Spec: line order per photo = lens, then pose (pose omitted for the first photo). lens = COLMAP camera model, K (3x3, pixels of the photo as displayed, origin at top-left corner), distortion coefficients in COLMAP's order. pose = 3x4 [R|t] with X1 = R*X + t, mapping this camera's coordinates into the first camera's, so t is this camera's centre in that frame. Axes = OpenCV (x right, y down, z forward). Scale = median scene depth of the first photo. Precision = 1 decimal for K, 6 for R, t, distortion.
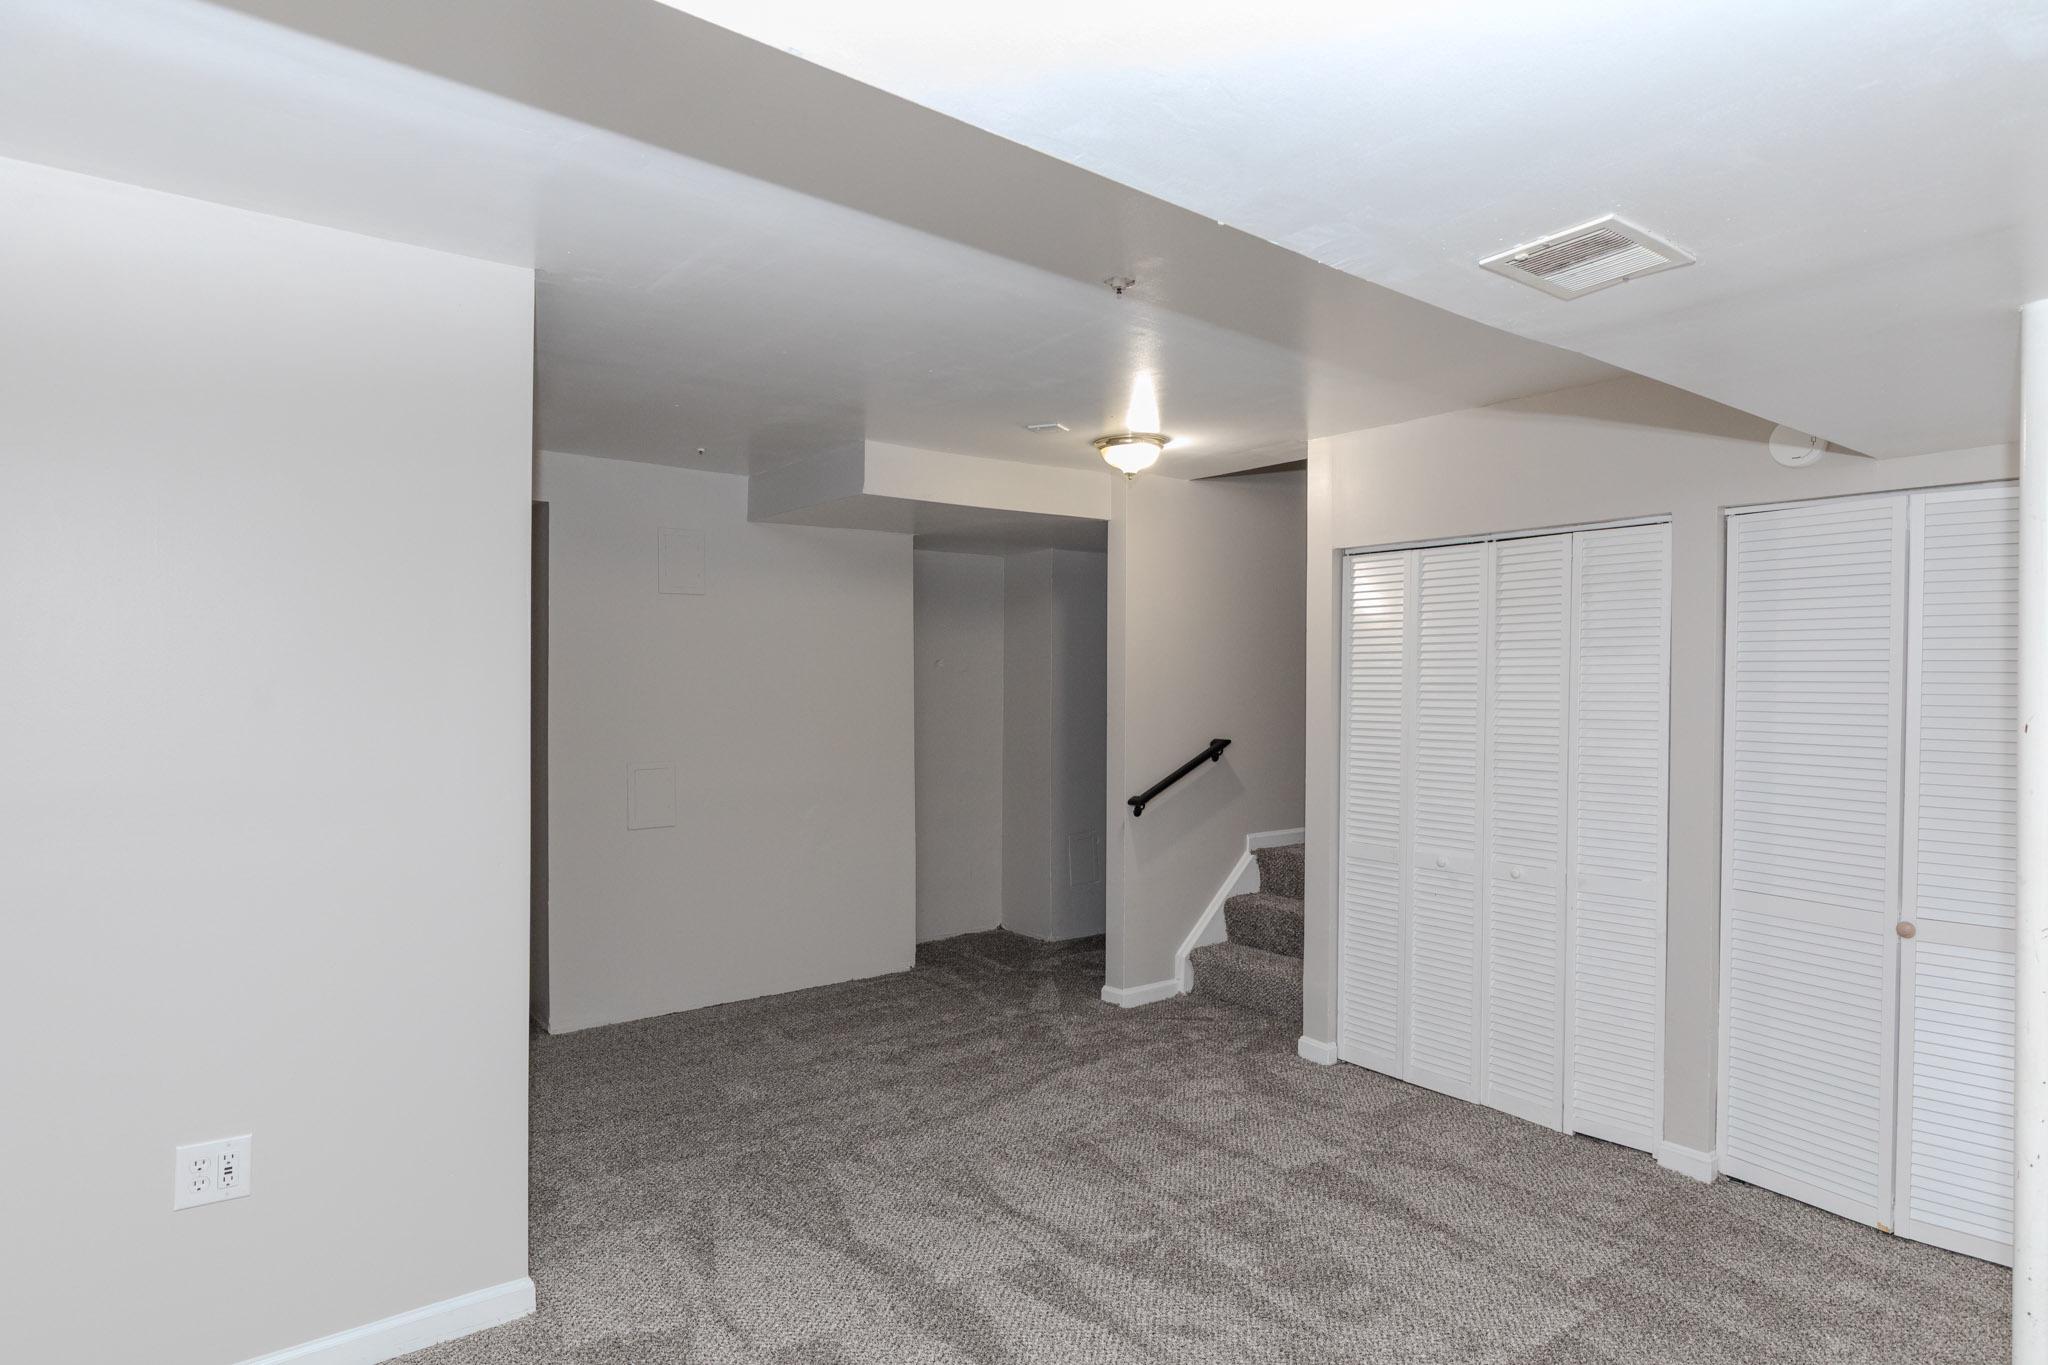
lens RADIAL K [[1180.7, 0, 1031.6], [0, 1180.7, 680.1], [0, 0, 1]] dist [-0.025158, 0.001187]
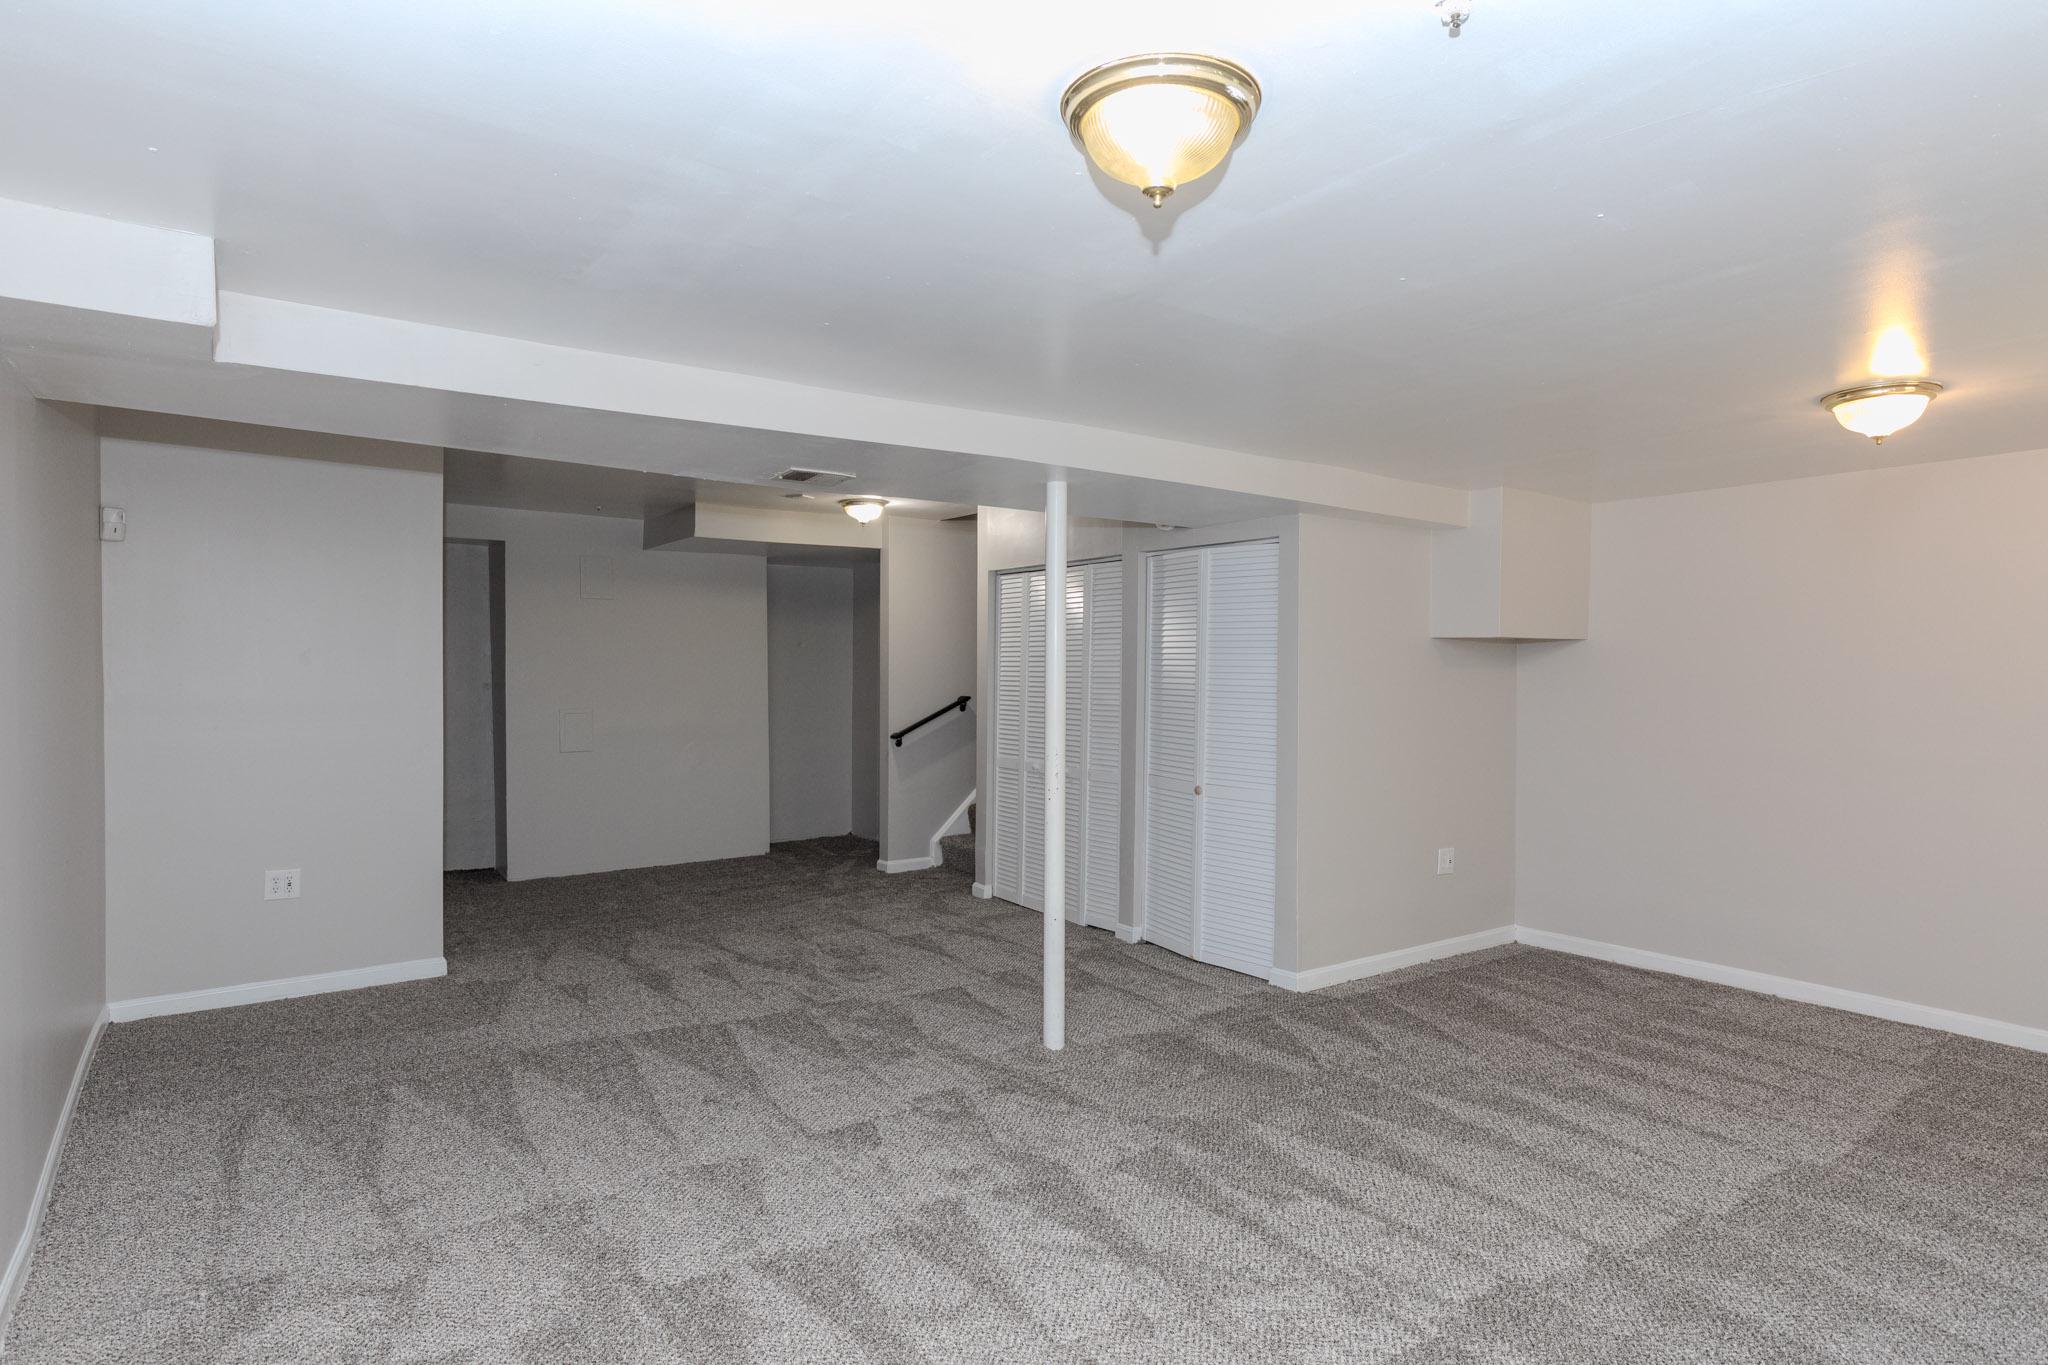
lens RADIAL K [[1117.5, 0, 1016.3], [0, 1117.5, 691.8], [0, 0, 1]] dist [0.021229, 0.001489]
pose [[0.998960, -0.009028, -0.044691, 0.354667], [0.010475, 0.999425, 0.032258, 0.001309], [0.044374, -0.032693, 0.998480, -0.480727]]
